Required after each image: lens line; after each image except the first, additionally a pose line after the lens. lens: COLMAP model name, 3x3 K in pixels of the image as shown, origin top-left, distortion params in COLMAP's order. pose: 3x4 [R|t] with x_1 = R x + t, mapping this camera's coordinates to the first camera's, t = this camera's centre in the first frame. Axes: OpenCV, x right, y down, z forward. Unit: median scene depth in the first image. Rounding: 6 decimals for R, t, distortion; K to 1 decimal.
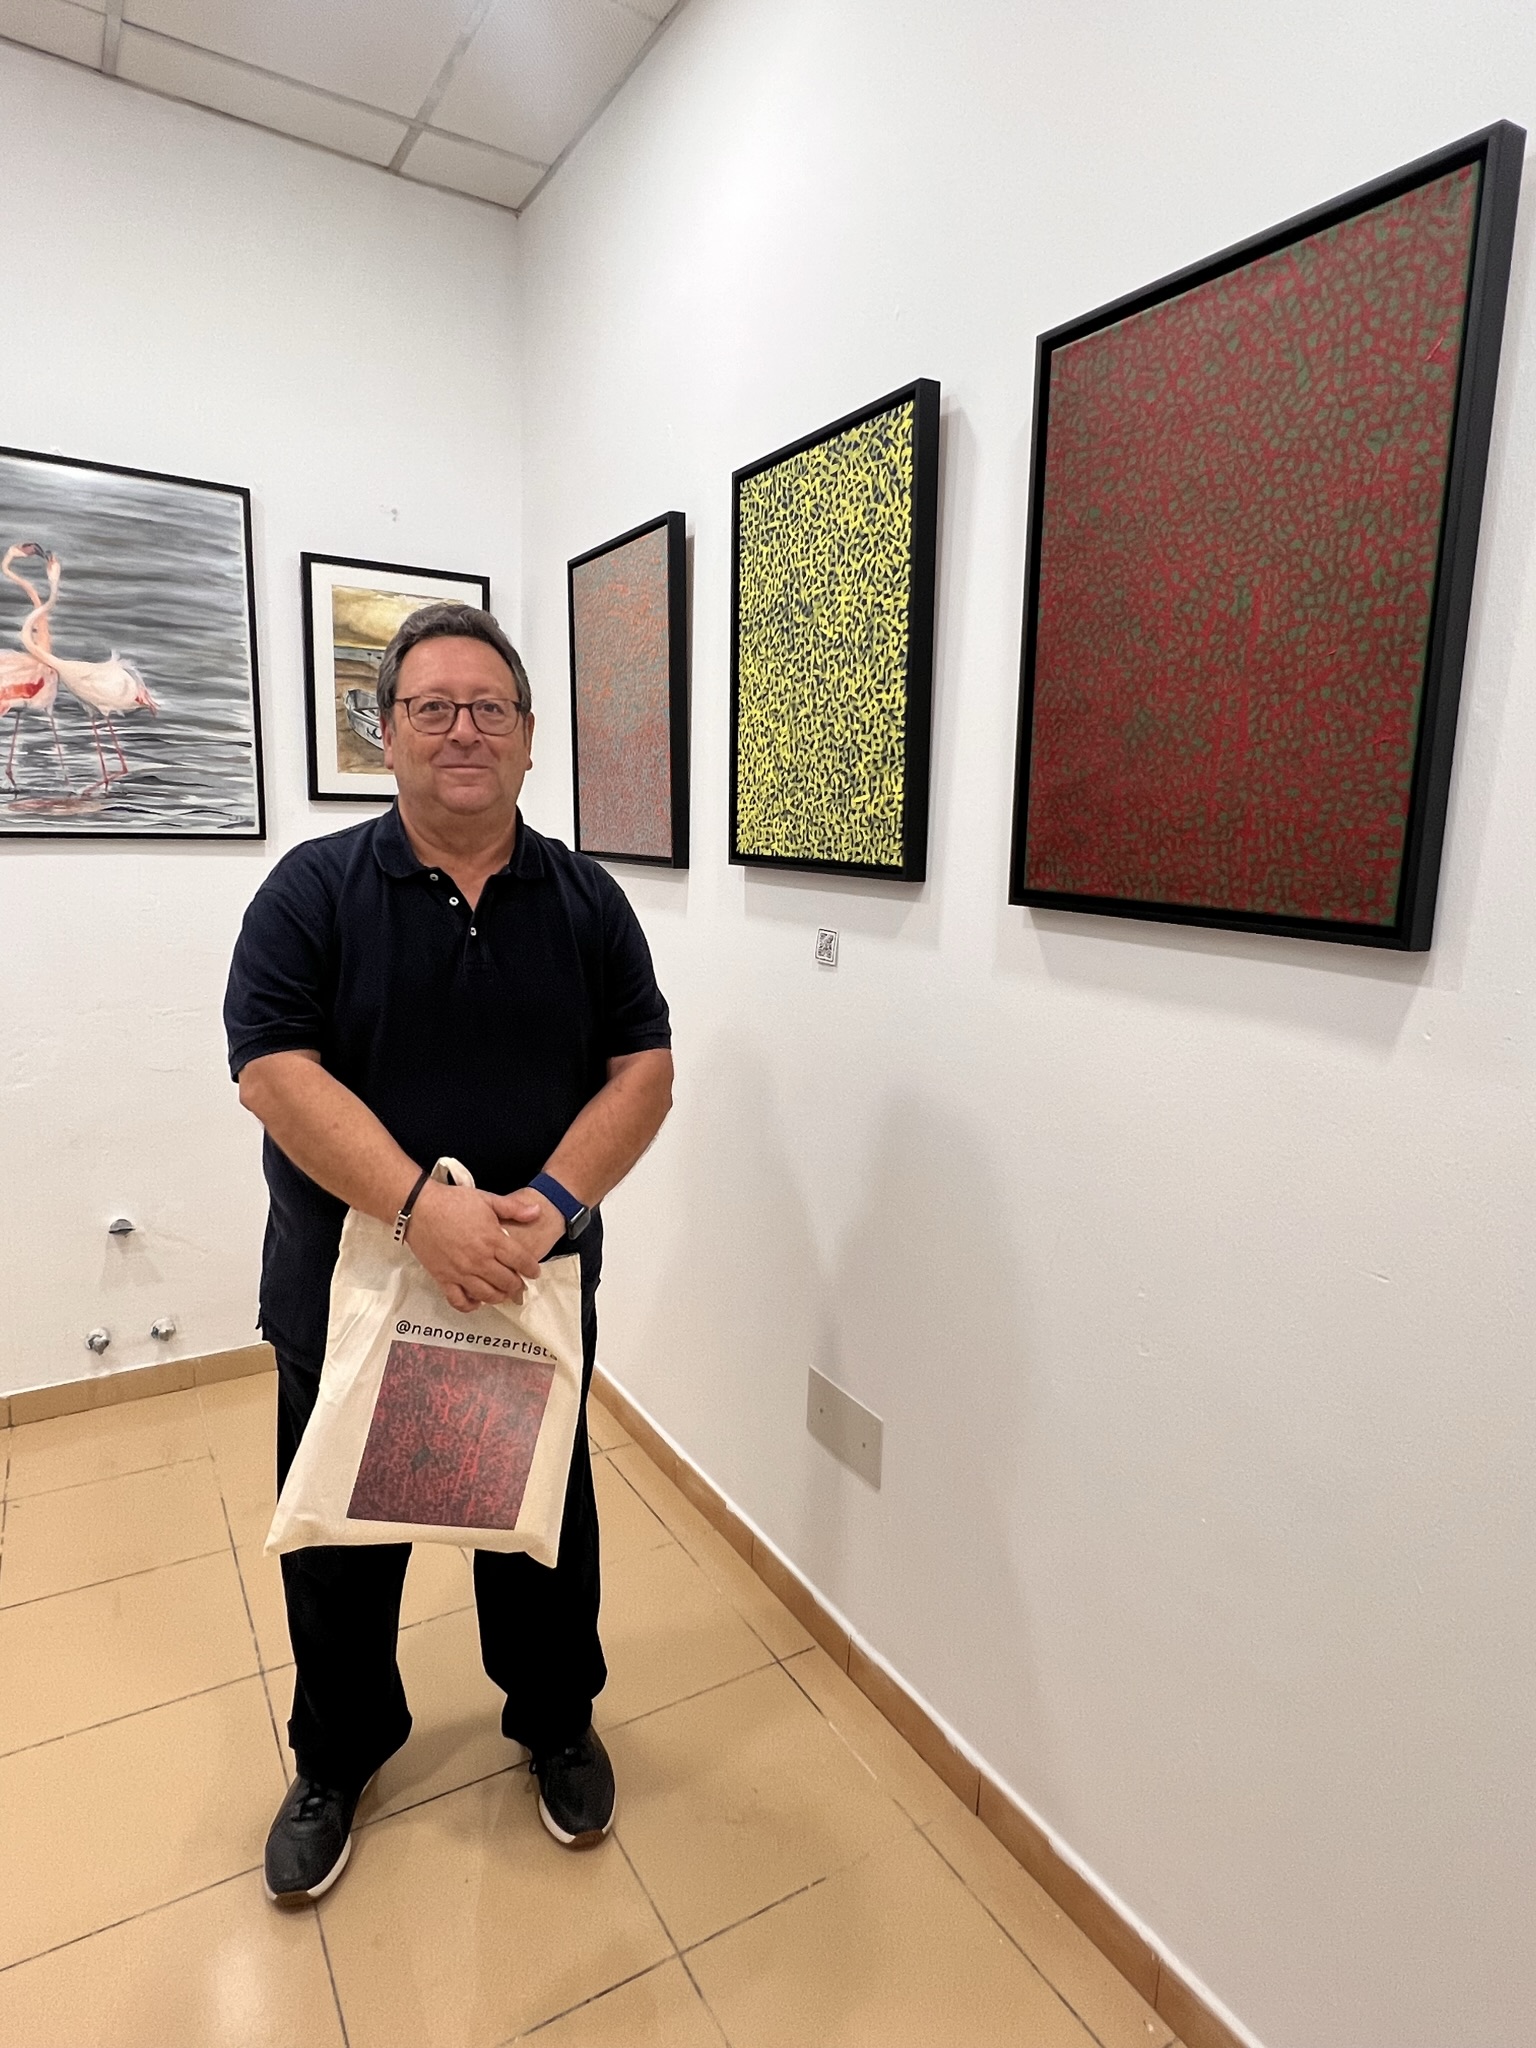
lens RADIAL K [[1148.8, 0, 766.4], [0, 1148.8, 1025.0], [0, 0, 1]] dist [-0.000522, -0.000646]
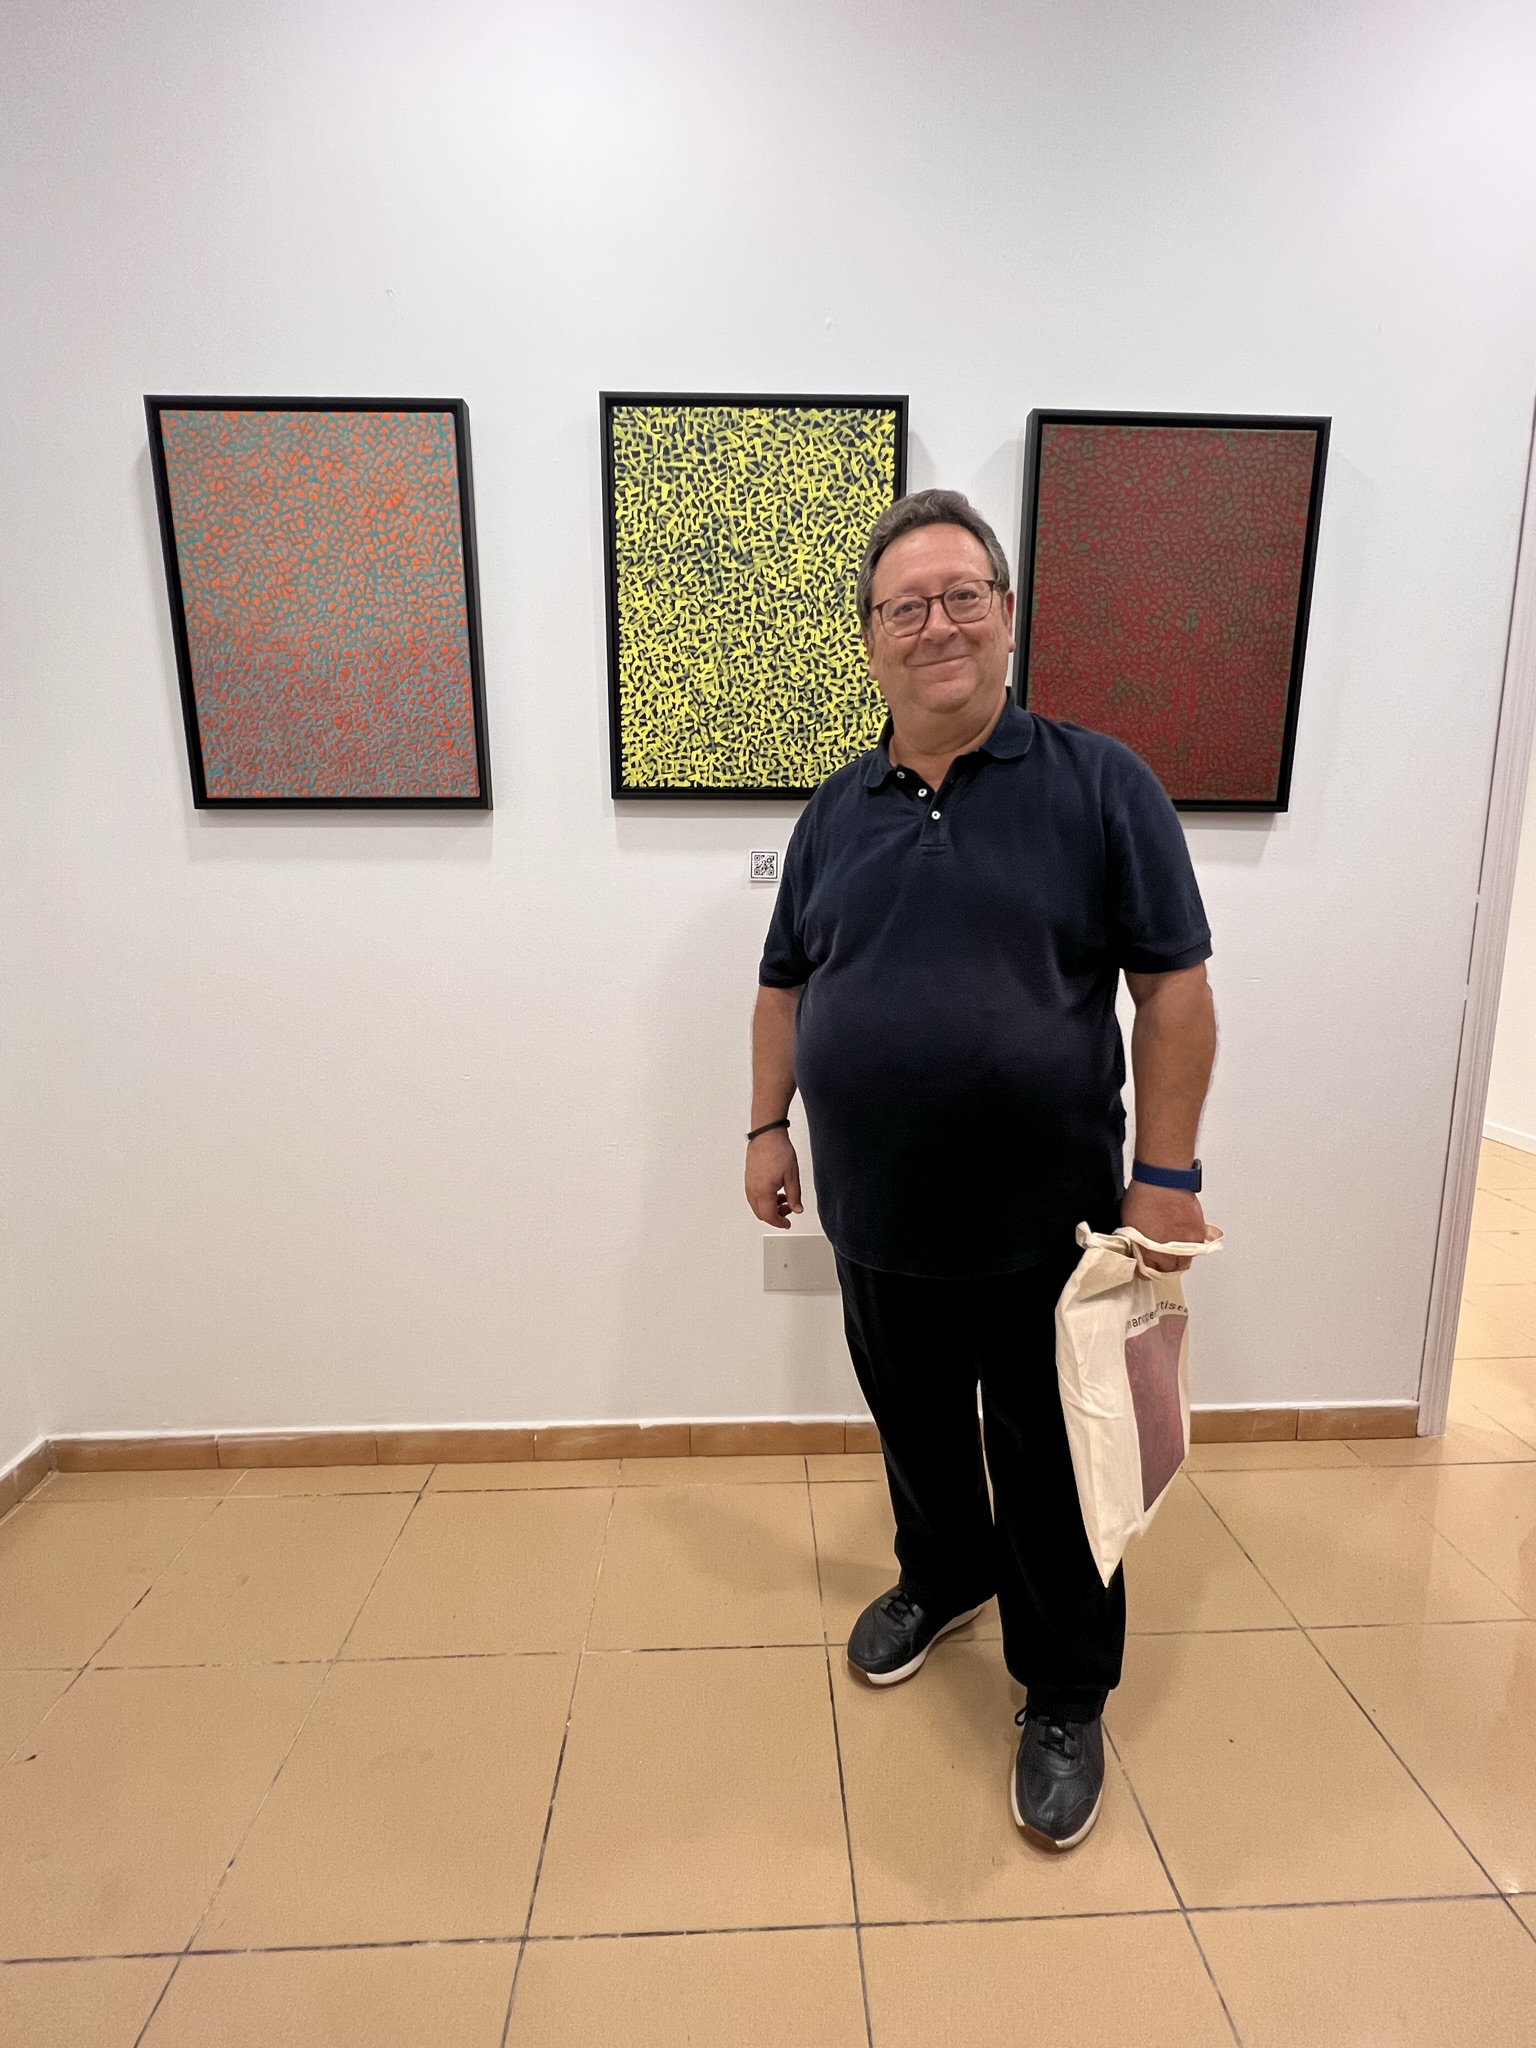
lens RADIAL K [[878.6, 0, 769.8], [0, 878.6, 1019.6], [0, 0, 1]] dist [-0.002217, 0.000018]
pose [[0.488120, -0.176286, 0.854788, -0.774191], [0.164790, 0.980388, 0.108088, -0.012740], [-0.857078, 0.088100, 0.507598, 0.603677]]
